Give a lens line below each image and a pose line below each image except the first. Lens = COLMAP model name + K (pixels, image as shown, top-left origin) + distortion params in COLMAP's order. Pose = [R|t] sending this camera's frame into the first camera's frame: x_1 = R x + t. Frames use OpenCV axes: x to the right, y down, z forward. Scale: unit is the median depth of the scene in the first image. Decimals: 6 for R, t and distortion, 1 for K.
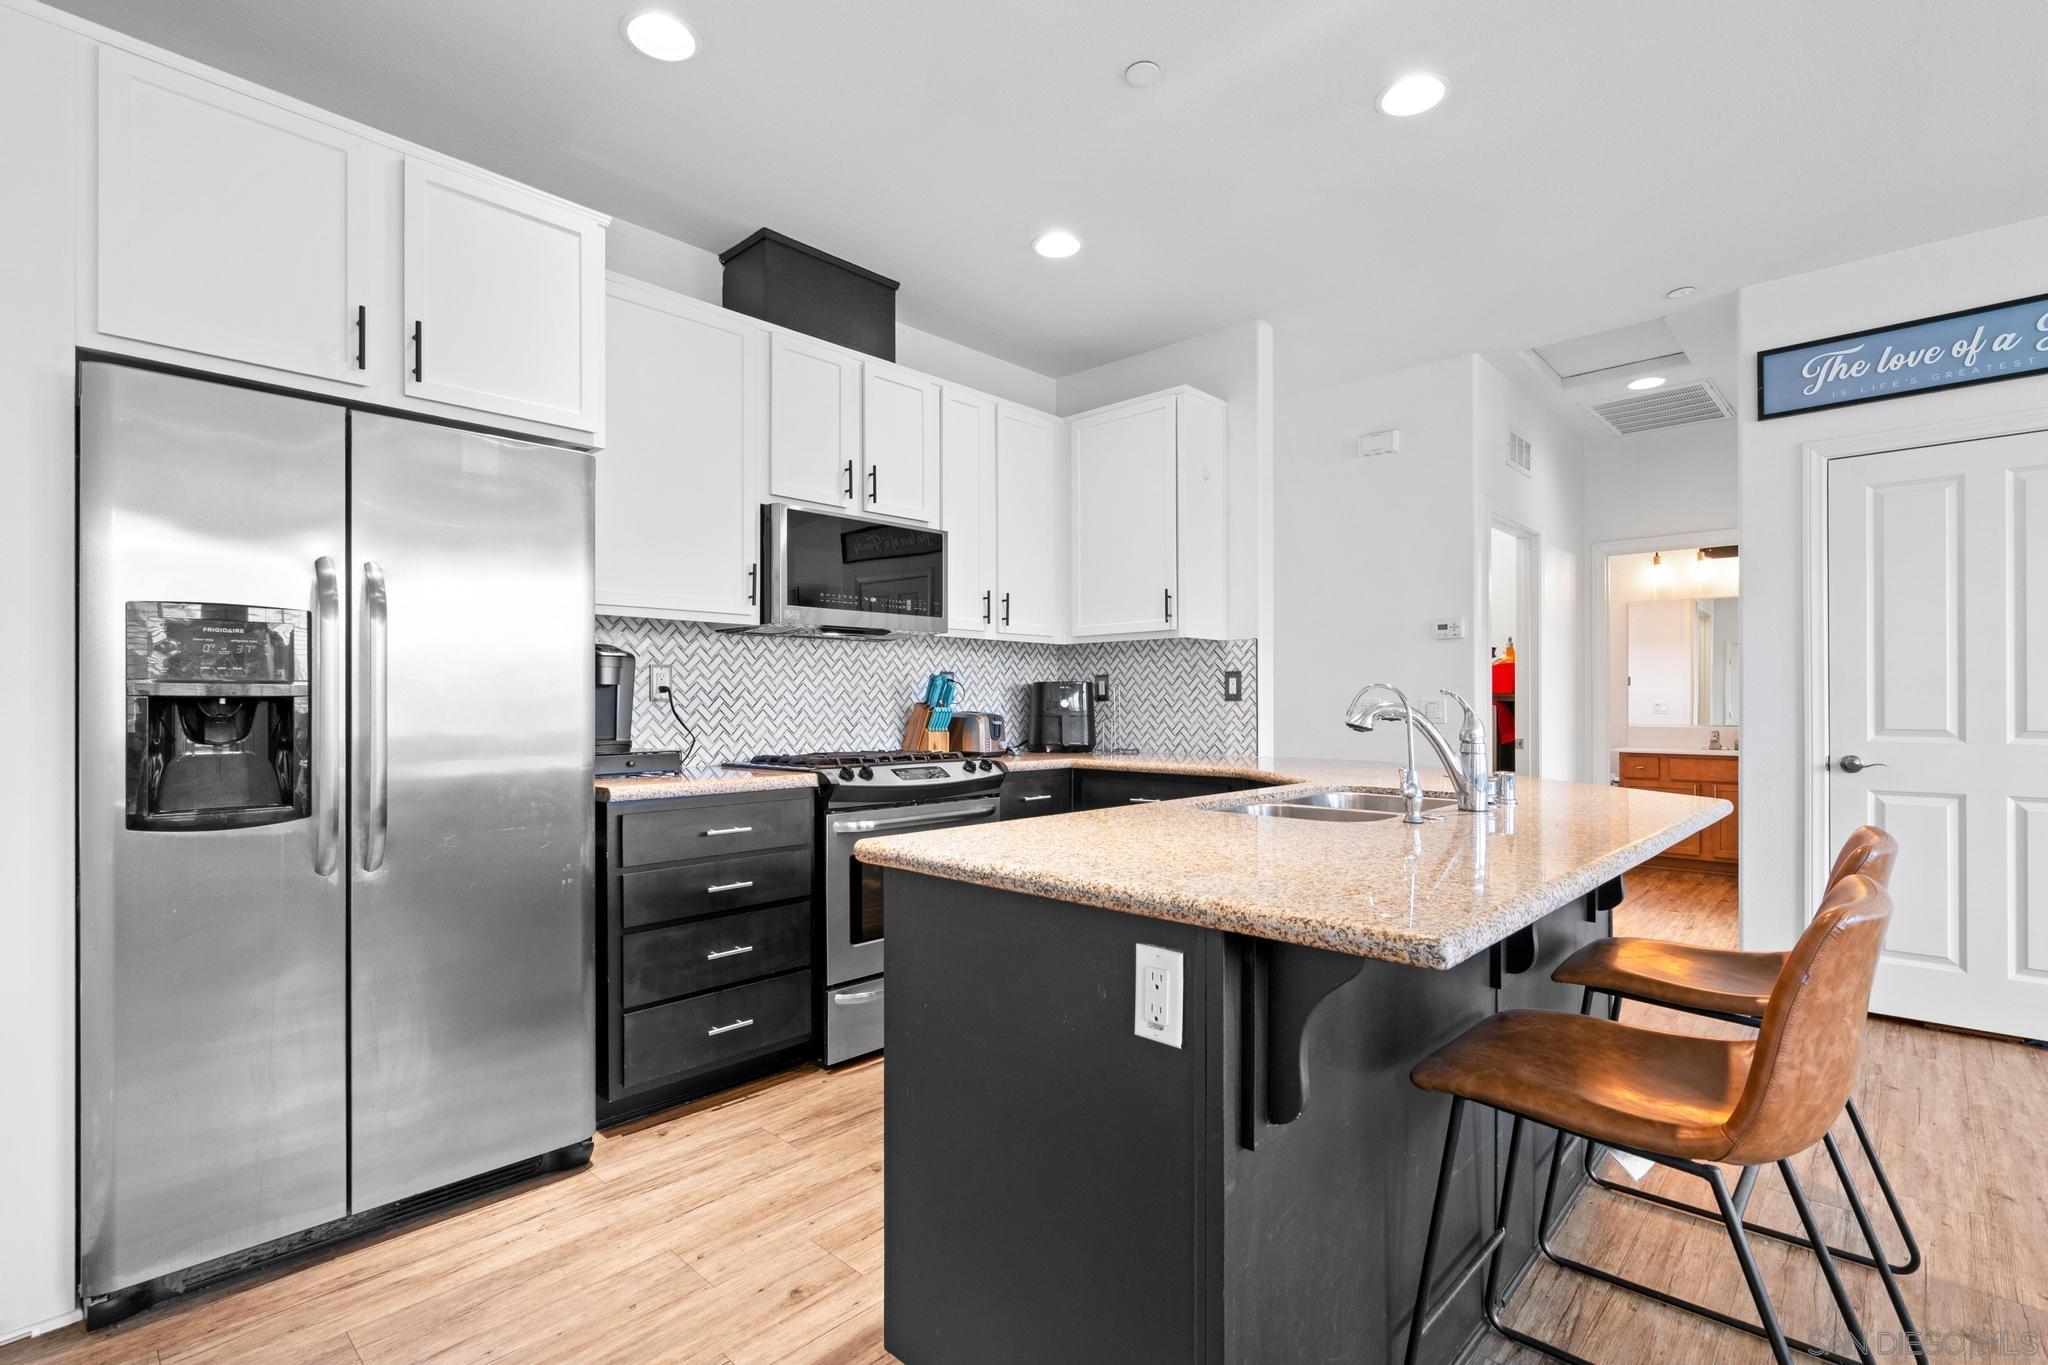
lens RADIAL K [[944.8, 0, 1019.3], [0, 944.8, 693.3], [0, 0, 1]] dist [-0.004128, 0.000895]
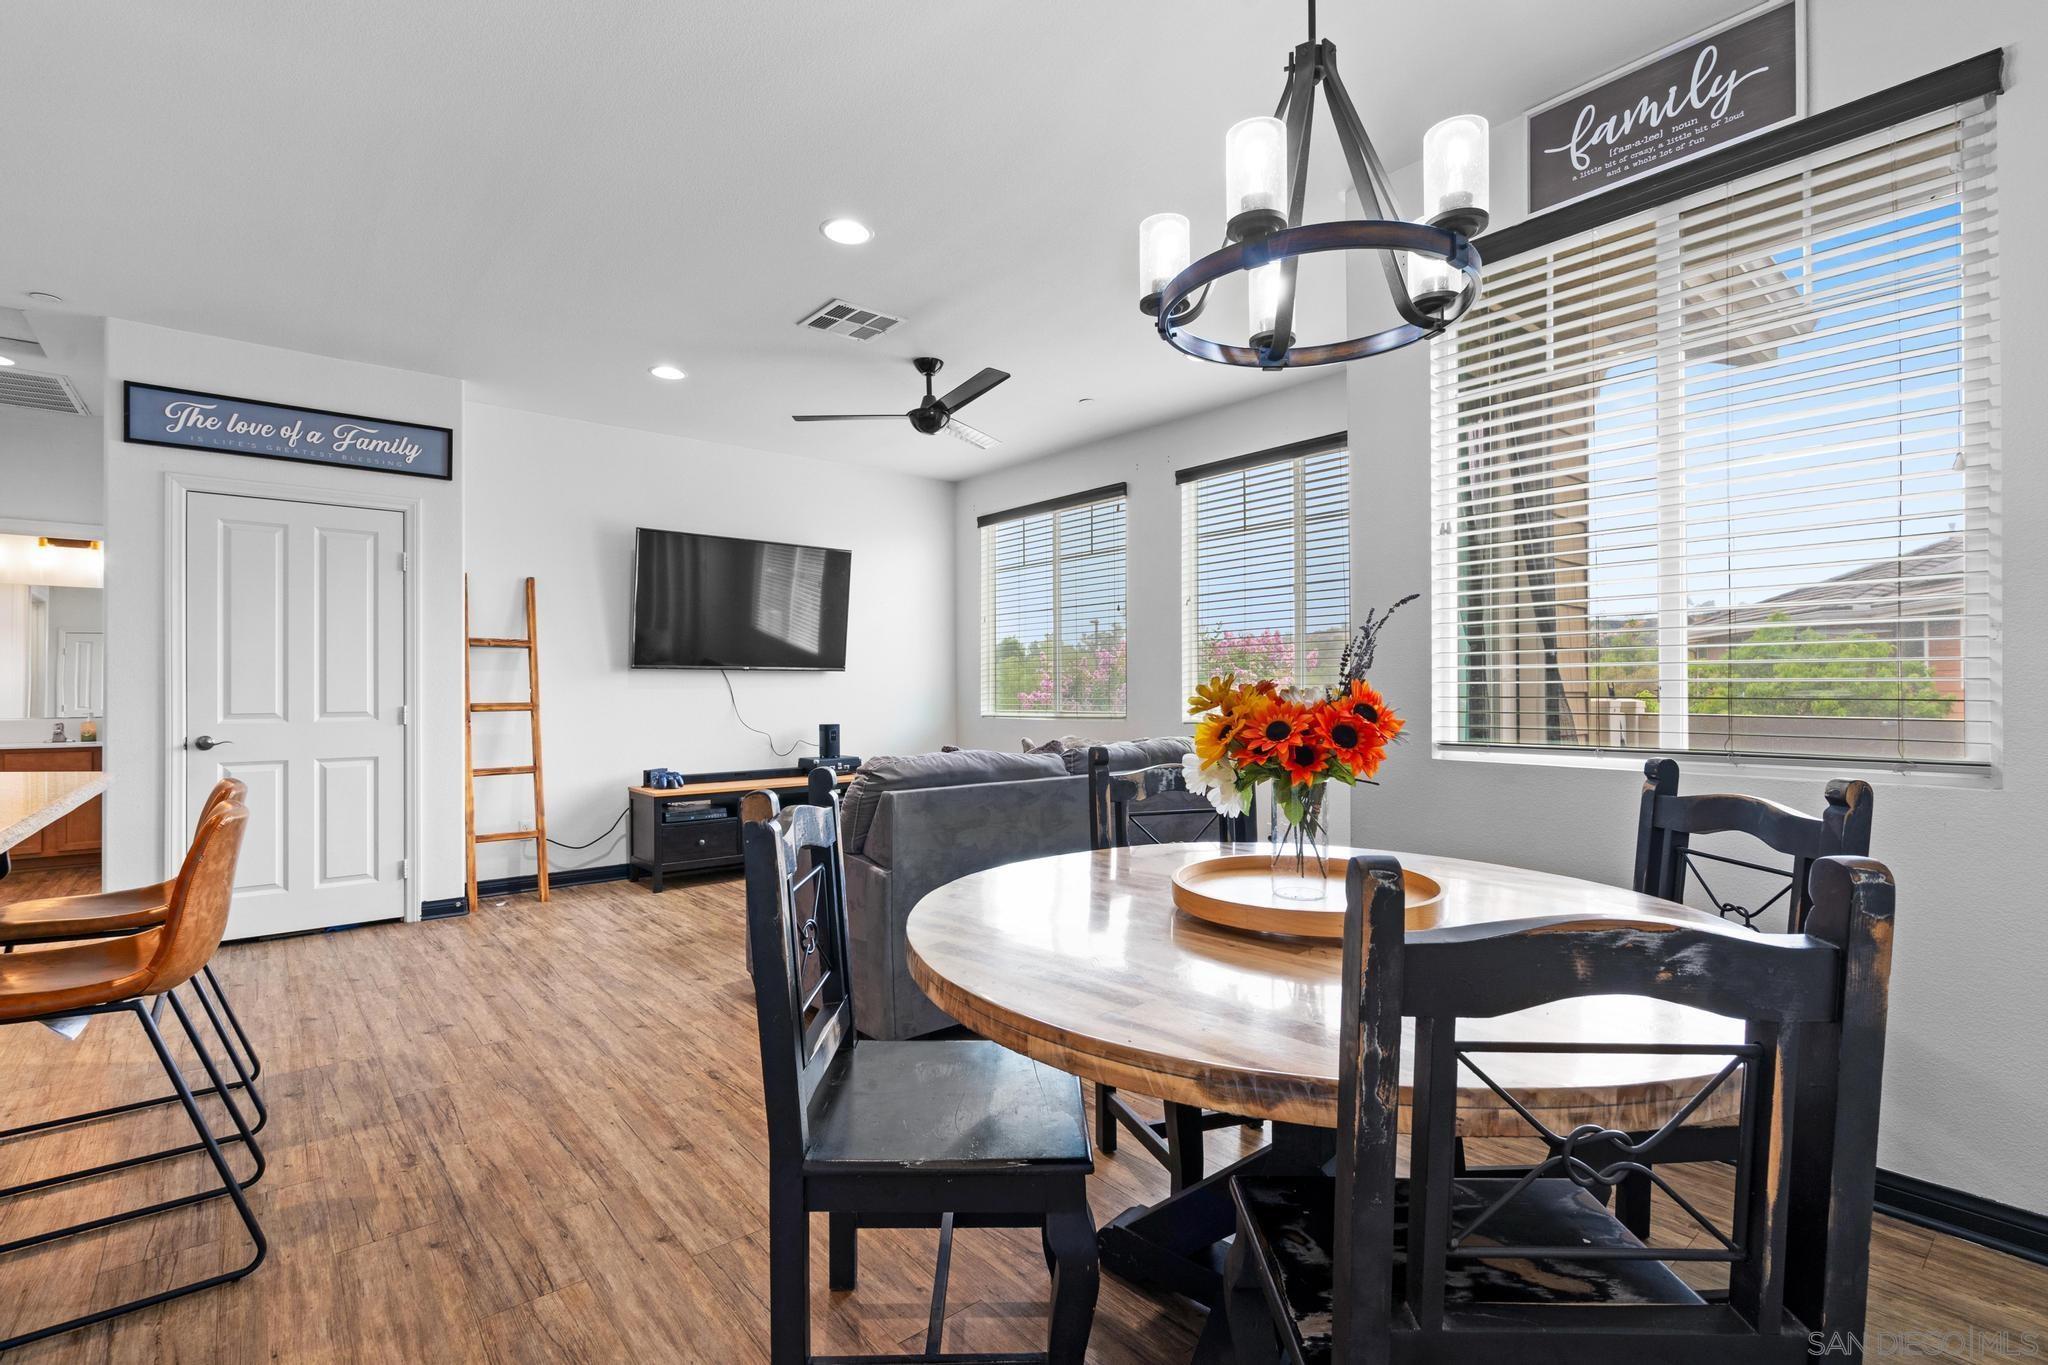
lens RADIAL K [[944.8, 0, 1019.3], [0, 944.8, 693.3], [0, 0, 1]] dist [-0.004128, 0.000895]
pose [[0.122691, -0.001764, 0.992443, -0.179666], [-0.006111, 0.999978, 0.002533, 0.000570], [-0.992426, -0.006375, 0.122678, -0.178225]]
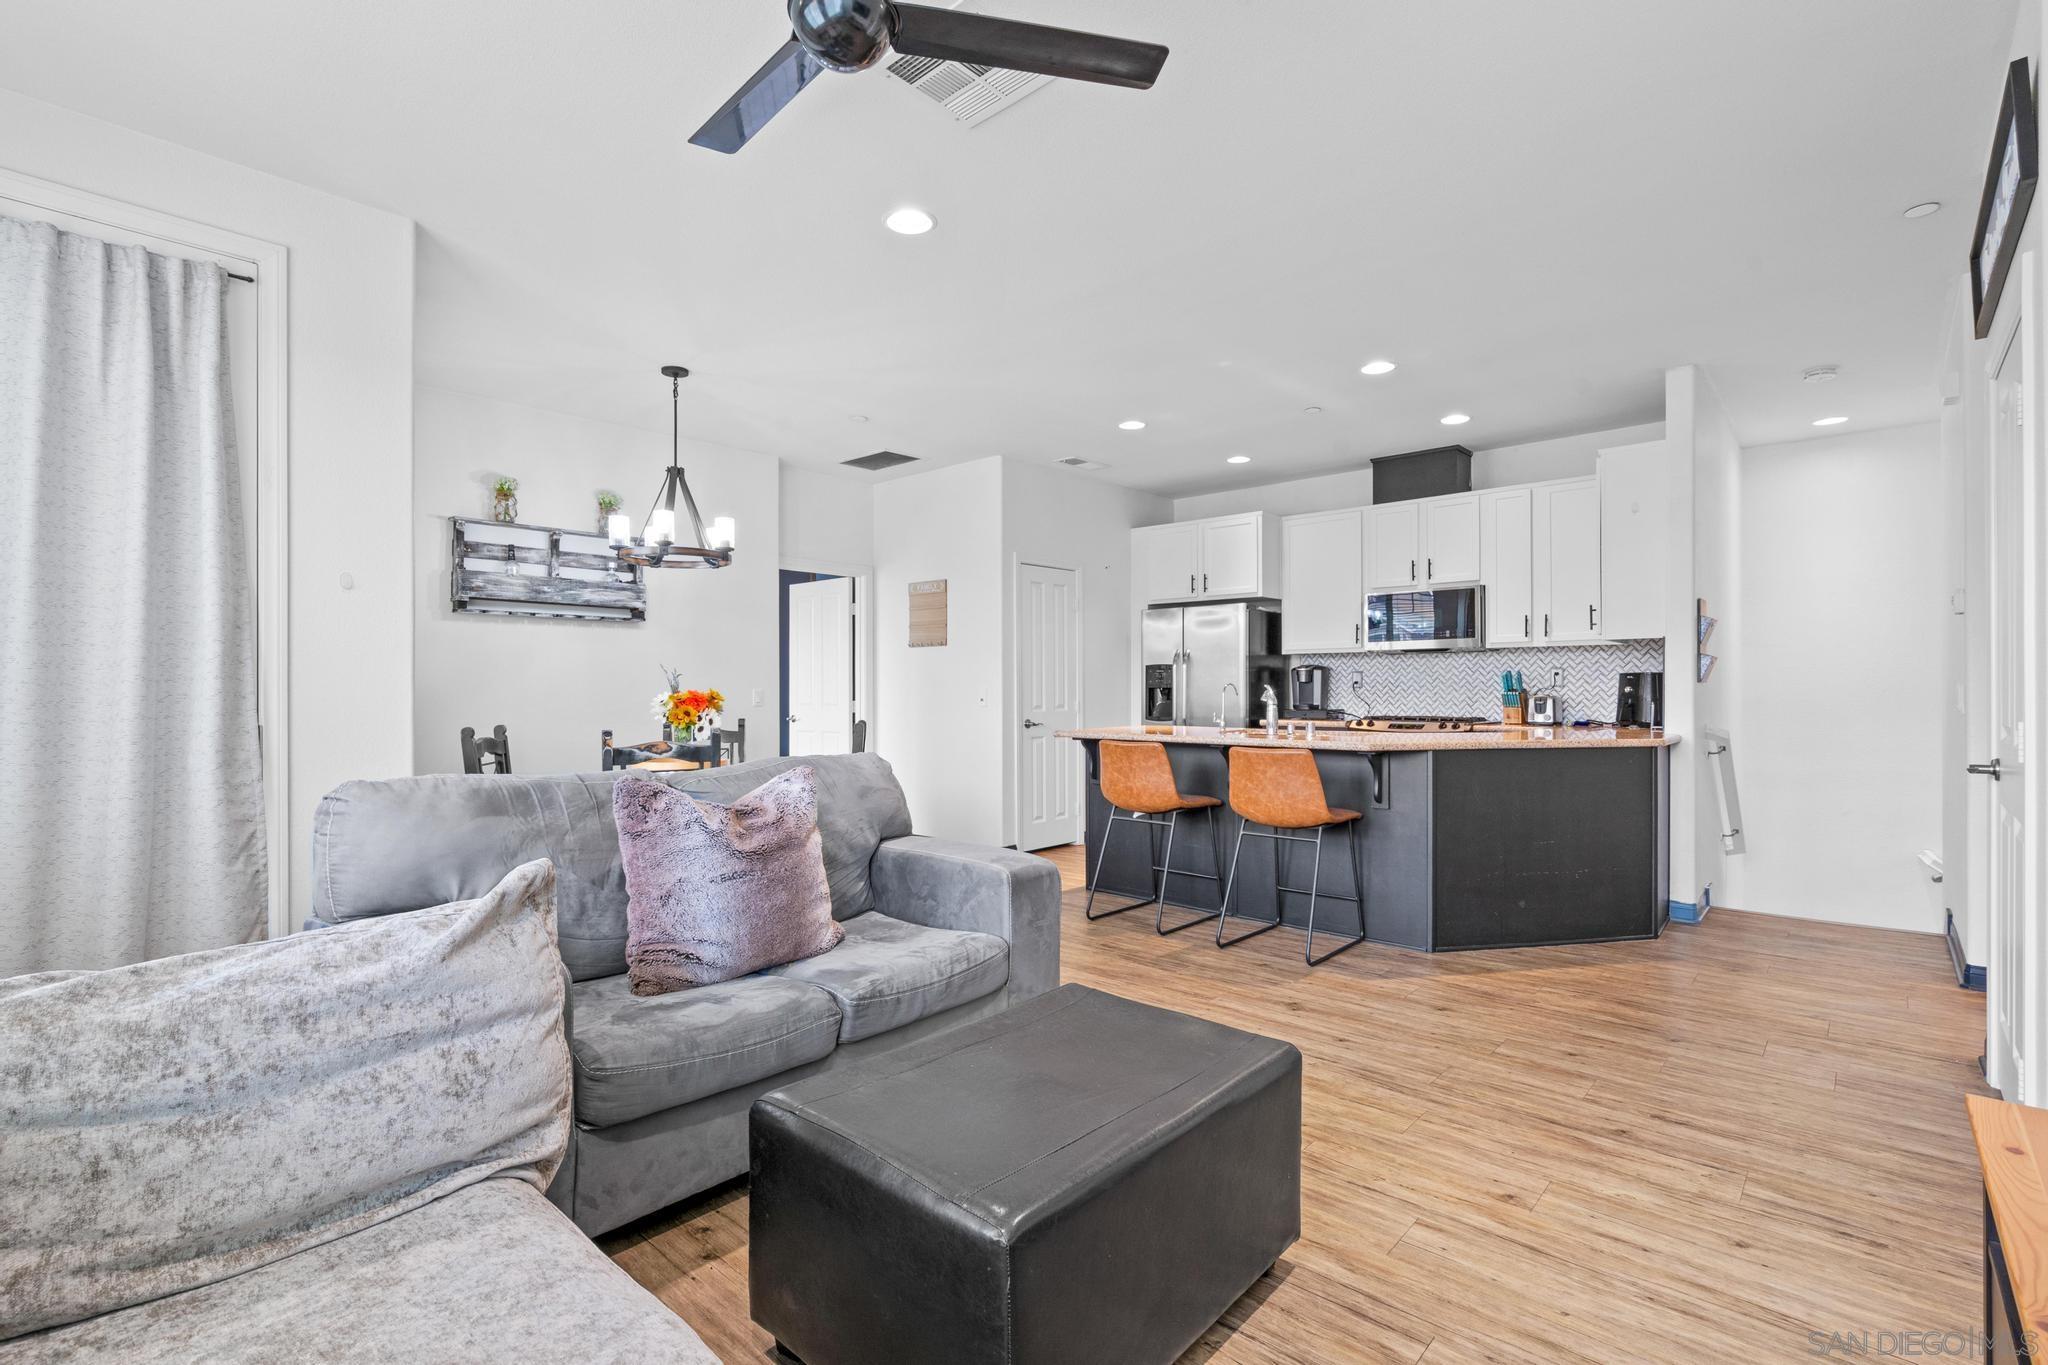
lens RADIAL K [[944.8, 0, 1019.3], [0, 944.8, 693.3], [0, 0, 1]] dist [-0.004128, 0.000895]
pose [[0.021192, 0.006763, -0.999753, 1.488561], [0.011612, 0.999908, 0.007010, -0.004166], [0.999708, -0.011757, 0.021112, 0.157918]]
